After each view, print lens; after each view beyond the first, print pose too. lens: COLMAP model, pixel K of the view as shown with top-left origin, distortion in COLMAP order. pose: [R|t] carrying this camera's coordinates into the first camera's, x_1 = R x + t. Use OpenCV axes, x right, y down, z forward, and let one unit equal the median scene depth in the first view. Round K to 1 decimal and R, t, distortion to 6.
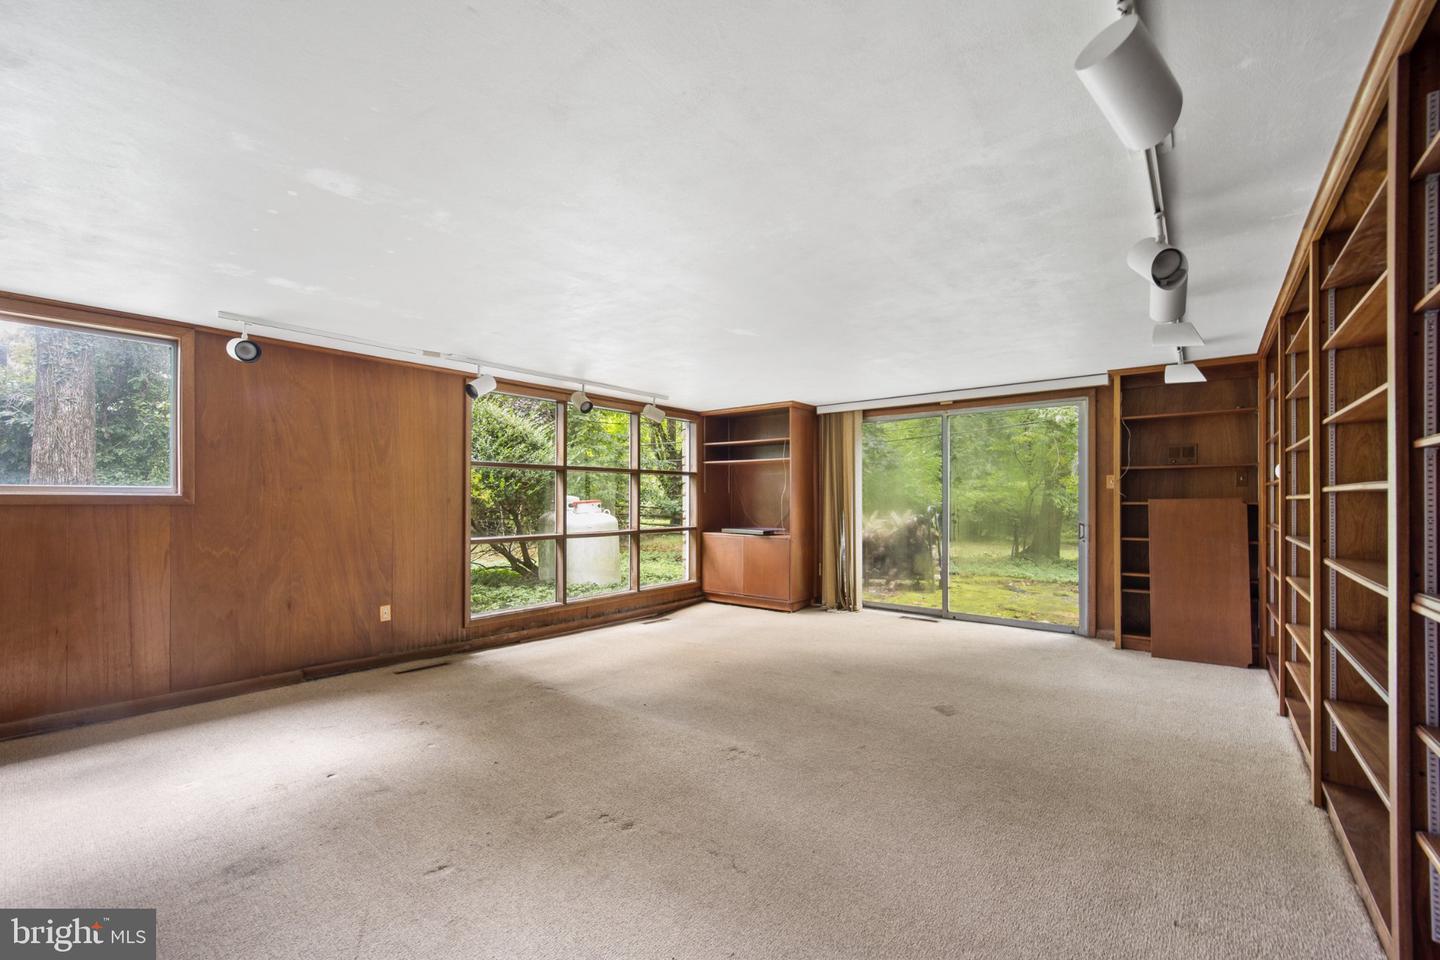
lens RADIAL K [[588.1, 0, 720.0], [0, 588.1, 480.0], [0, 0, 1]] dist [-0.001024, -0.000077]
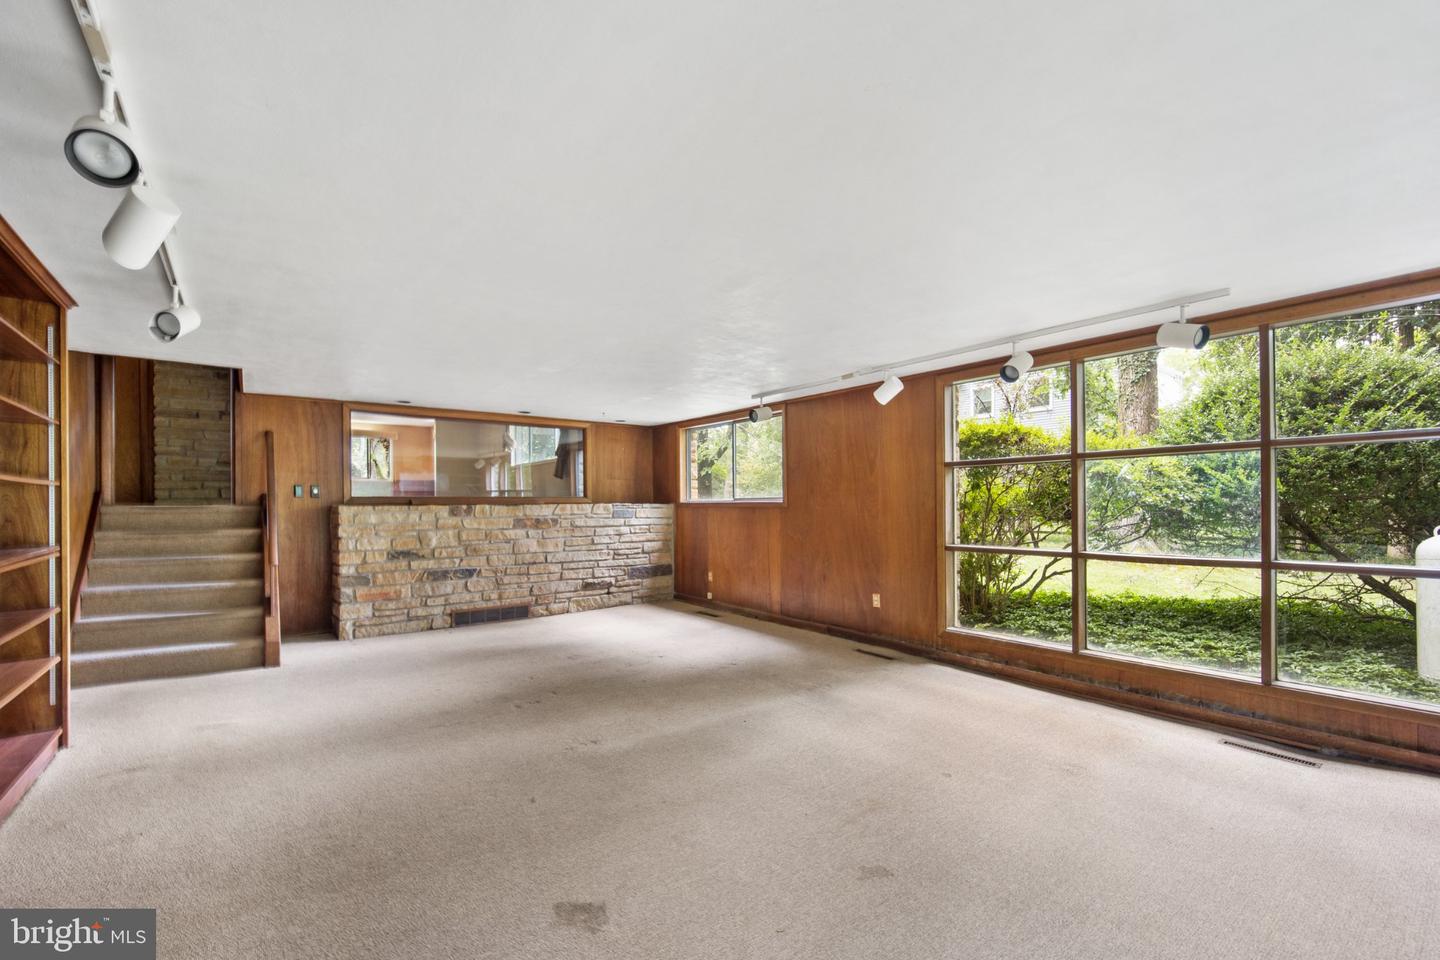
lens RADIAL K [[609.5, 0, 725.5], [0, 609.5, 501.1], [0, 0, 1]] dist [-0.001206, -0.000063]
pose [[-0.215205, -0.006897, -0.976544, 0.730473], [0.036911, 0.999203, -0.015192, 0.037532], [0.975871, -0.039315, -0.214779, 1.041443]]
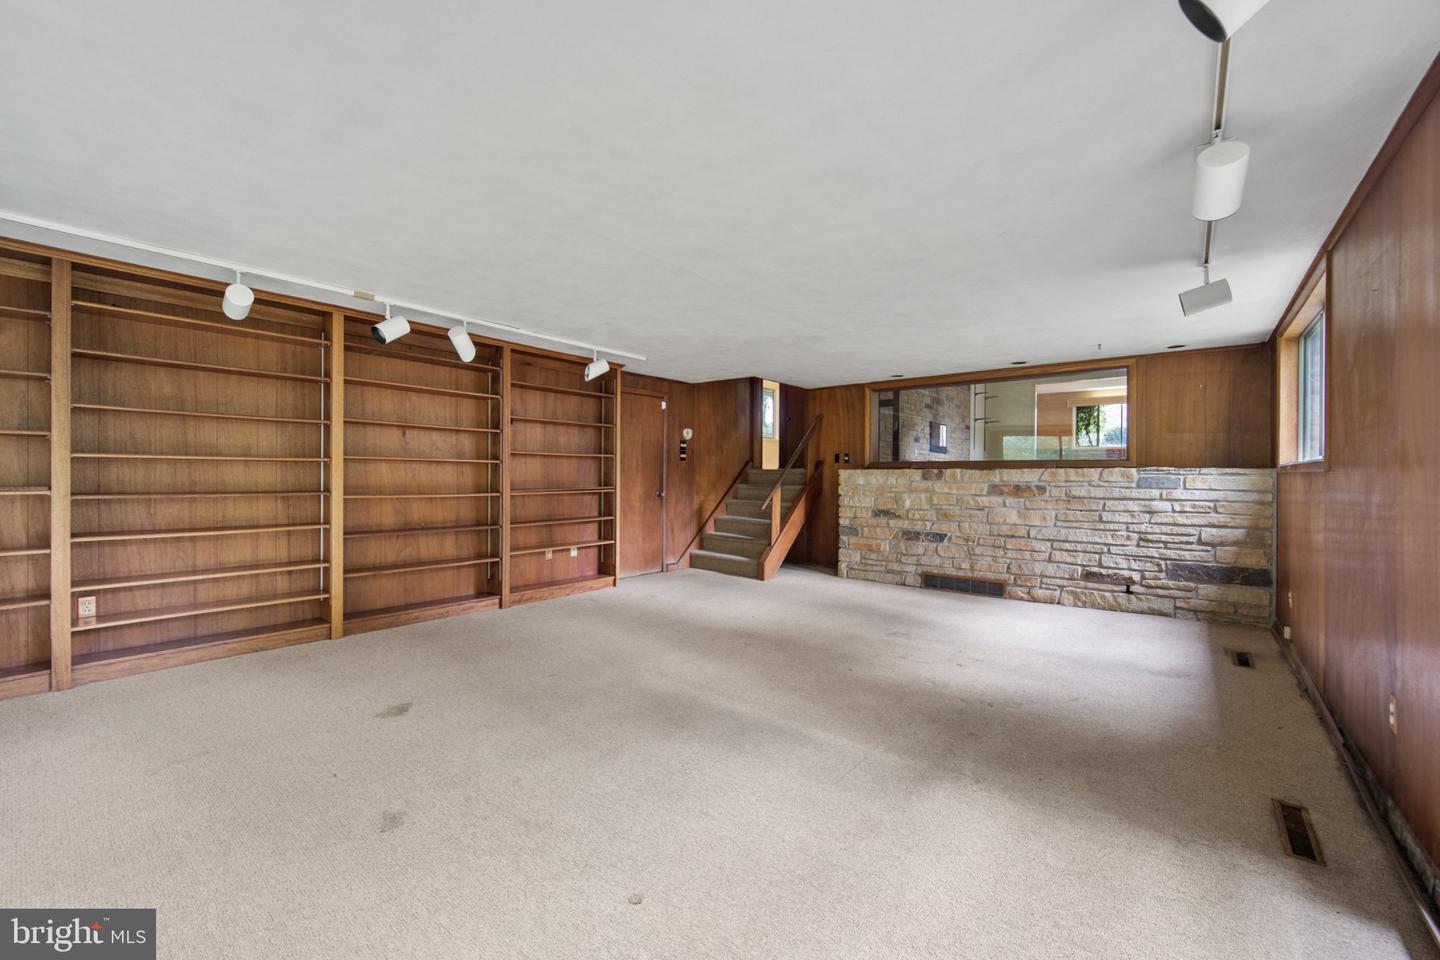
lens RADIAL K [[588.1, 0, 720.0], [0, 588.1, 480.0], [0, 0, 1]] dist [-0.001024, -0.000077]
pose [[-0.999902, -0.008679, -0.010985, -0.051807], [-0.008400, 0.999647, -0.025197, 0.068832], [0.011200, -0.025102, -0.999622, 1.537319]]
